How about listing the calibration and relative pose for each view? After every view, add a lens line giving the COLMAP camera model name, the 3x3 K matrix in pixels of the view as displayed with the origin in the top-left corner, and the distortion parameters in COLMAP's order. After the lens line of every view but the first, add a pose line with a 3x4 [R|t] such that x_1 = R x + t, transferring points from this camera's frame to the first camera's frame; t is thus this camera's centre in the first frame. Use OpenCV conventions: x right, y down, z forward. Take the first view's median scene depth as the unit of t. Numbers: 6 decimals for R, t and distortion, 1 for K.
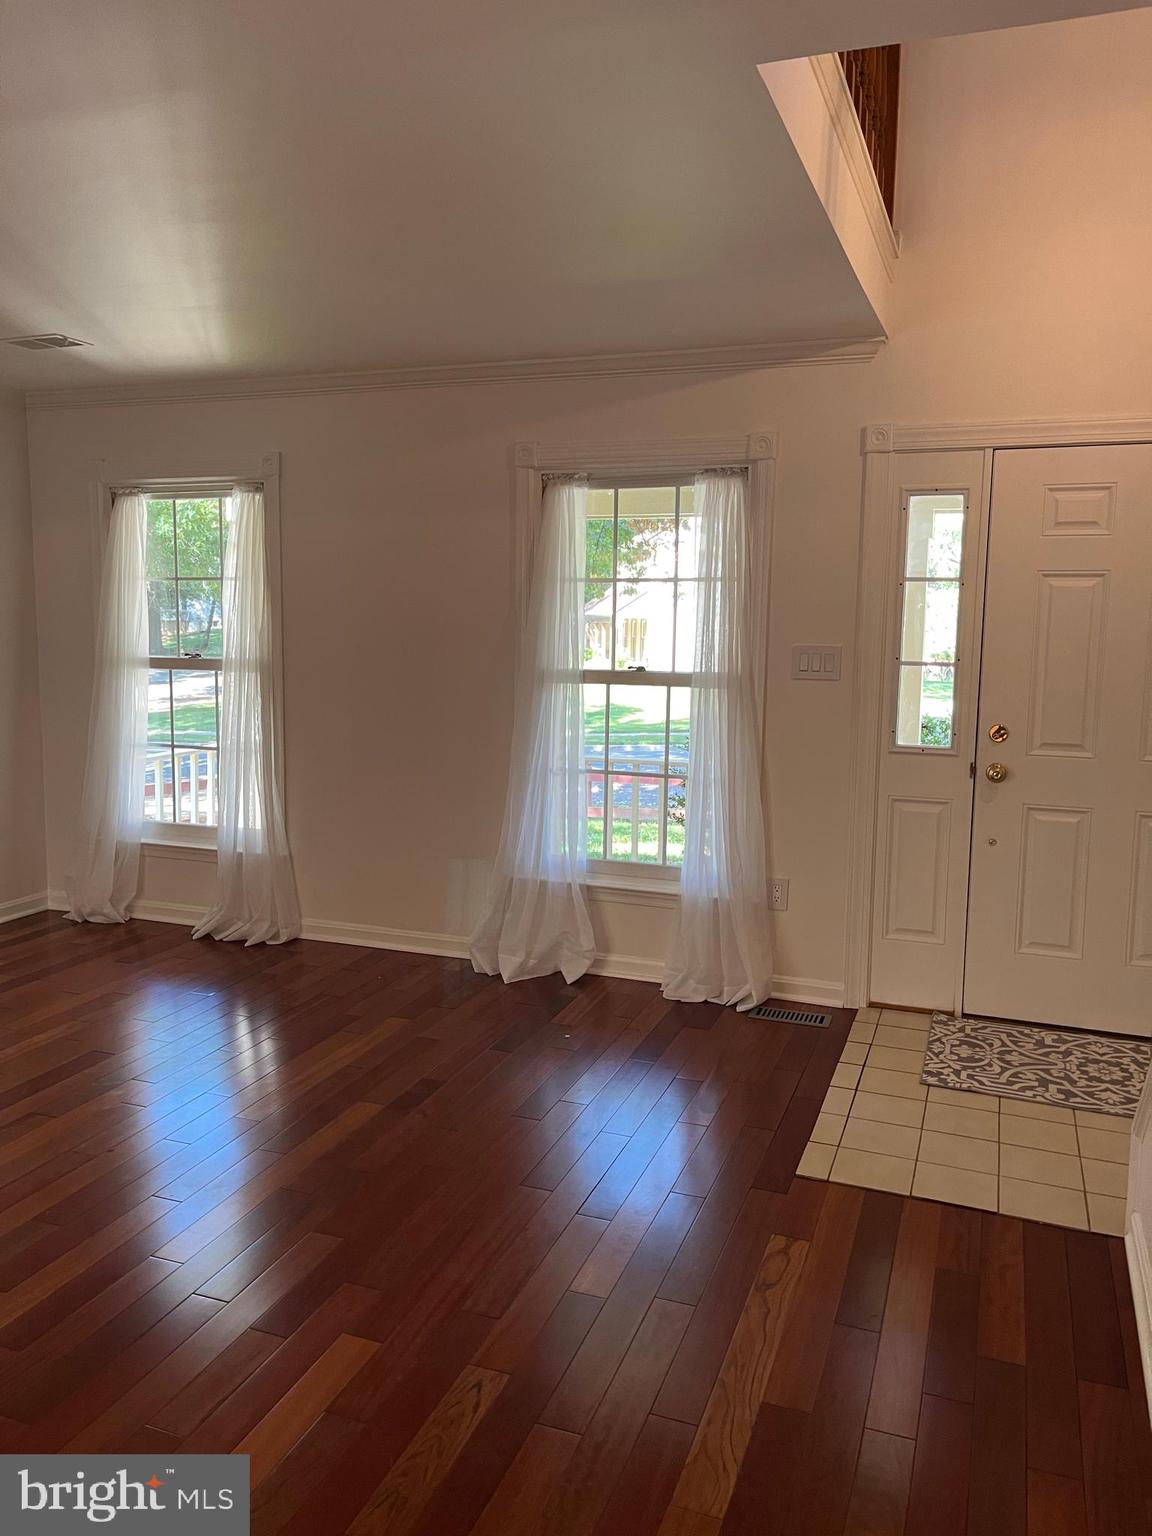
lens RADIAL K [[1153.4, 0, 582.6], [0, 1153.4, 768.2], [0, 0, 1]] dist [0.056062, -0.061411]
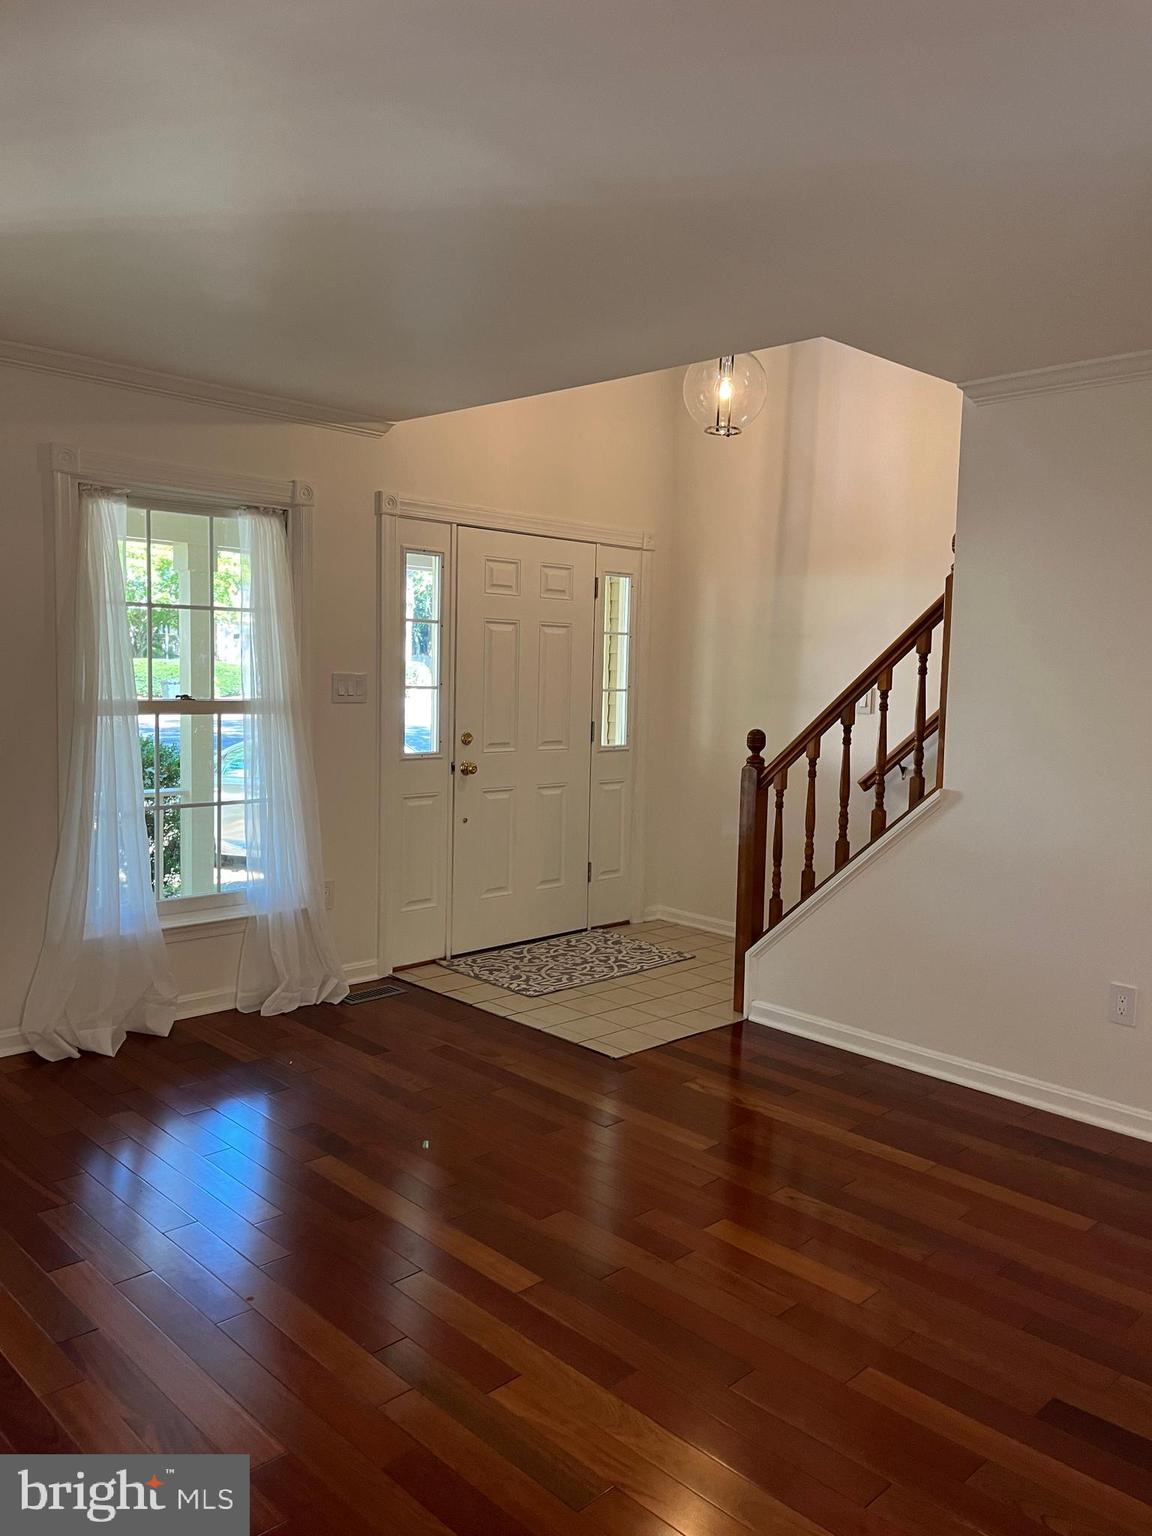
lens RADIAL K [[1153.4, 0, 578.4], [0, 1153.4, 764.6], [0, 0, 1]] dist [0.056062, -0.061411]
pose [[0.424911, -0.084324, 0.901299, -0.775674], [0.090834, 0.994598, 0.050230, -0.054053], [-0.900666, 0.060525, 0.430276, 0.312732]]
